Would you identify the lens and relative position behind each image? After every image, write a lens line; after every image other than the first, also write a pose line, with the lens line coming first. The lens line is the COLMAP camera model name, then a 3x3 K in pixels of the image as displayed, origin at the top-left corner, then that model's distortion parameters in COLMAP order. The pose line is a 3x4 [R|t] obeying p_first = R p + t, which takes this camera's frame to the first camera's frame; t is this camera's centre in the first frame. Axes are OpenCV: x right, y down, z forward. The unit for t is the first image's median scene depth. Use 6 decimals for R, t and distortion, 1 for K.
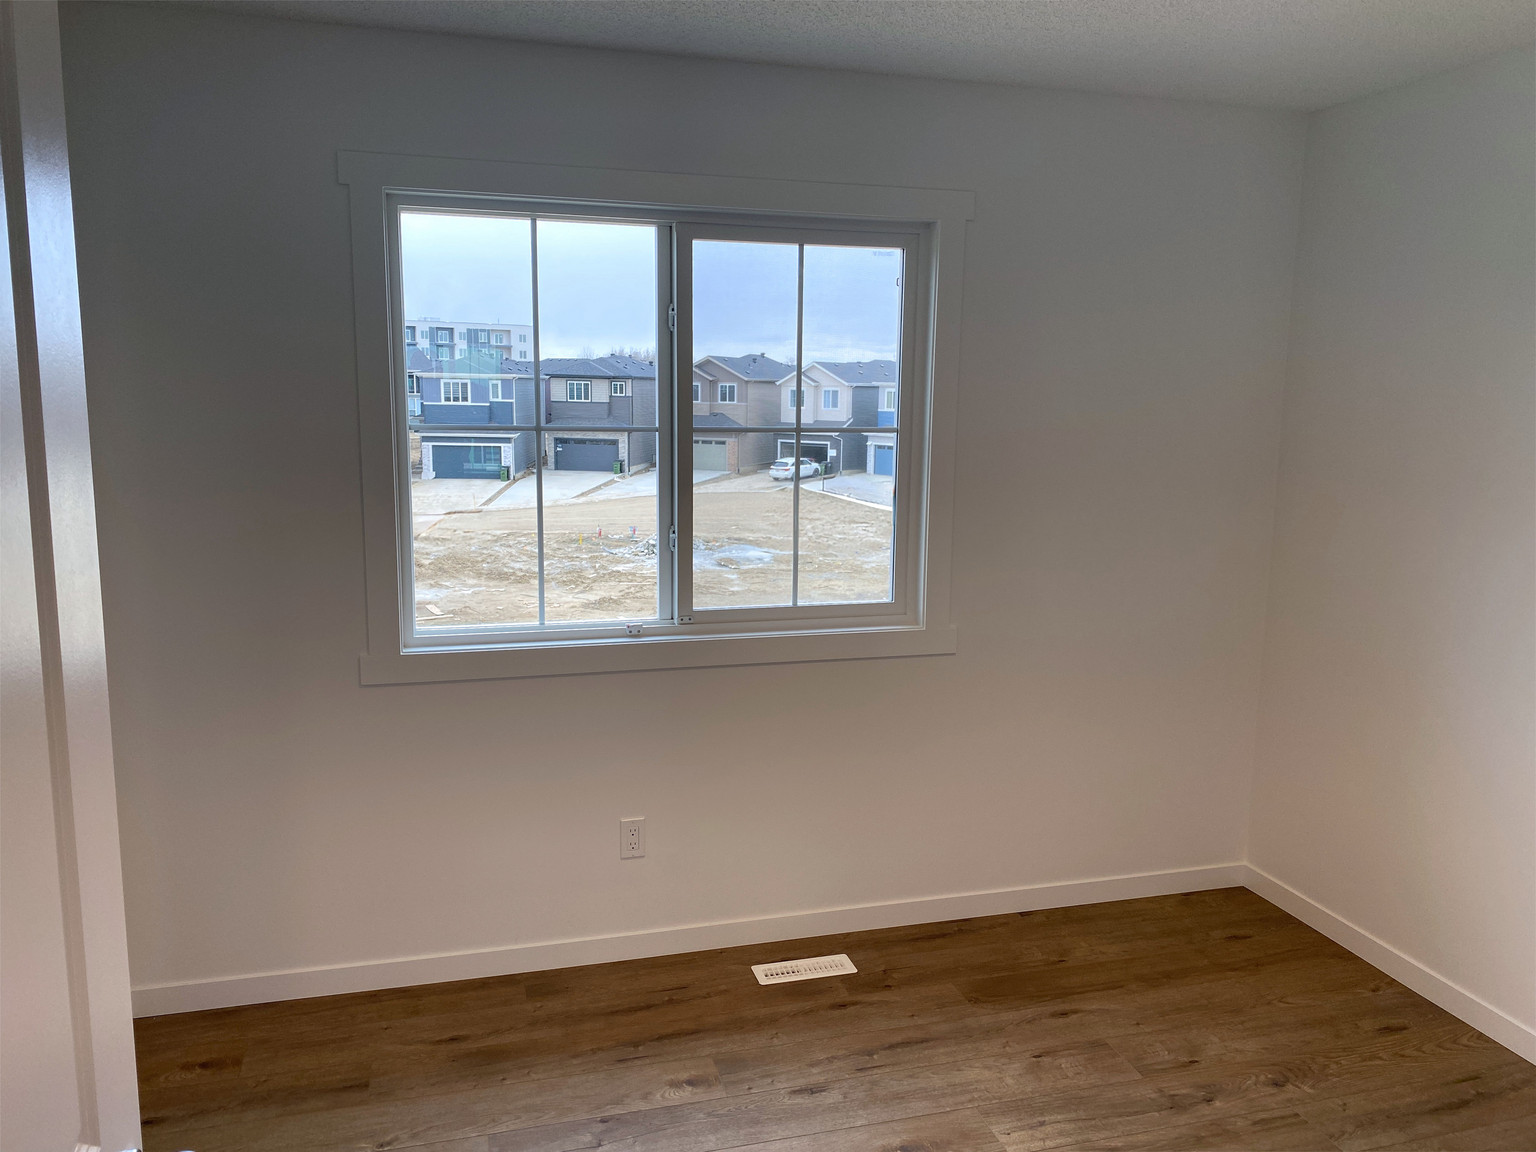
lens RADIAL K [[1179.2, 0, 768.2], [0, 1179.2, 571.4], [0, 0, 1]] dist [0.053684, -0.085694]
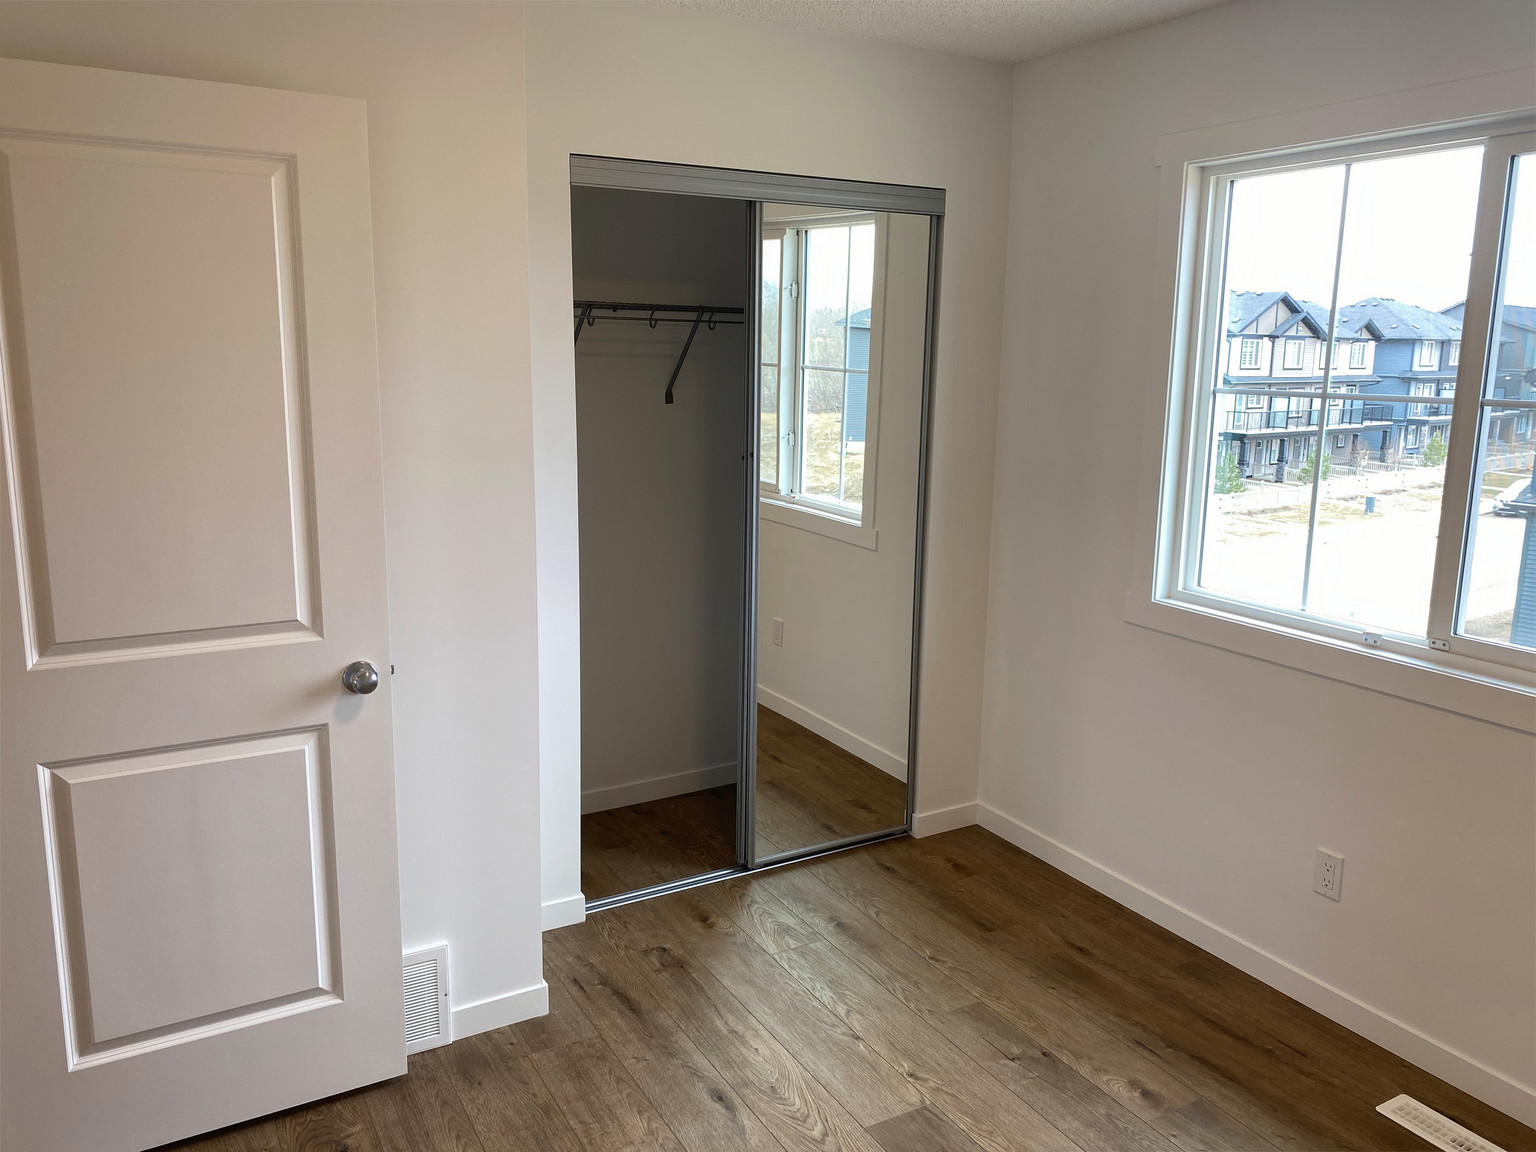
lens RADIAL K [[1179.2, 0, 768.2], [0, 1179.2, 571.4], [0, 0, 1]] dist [0.053684, -0.085694]
pose [[0.237057, 0.171471, -0.956243, 0.636111], [-0.159528, 0.977810, 0.135791, -0.047613], [0.958308, 0.120357, 0.259151, 0.389170]]
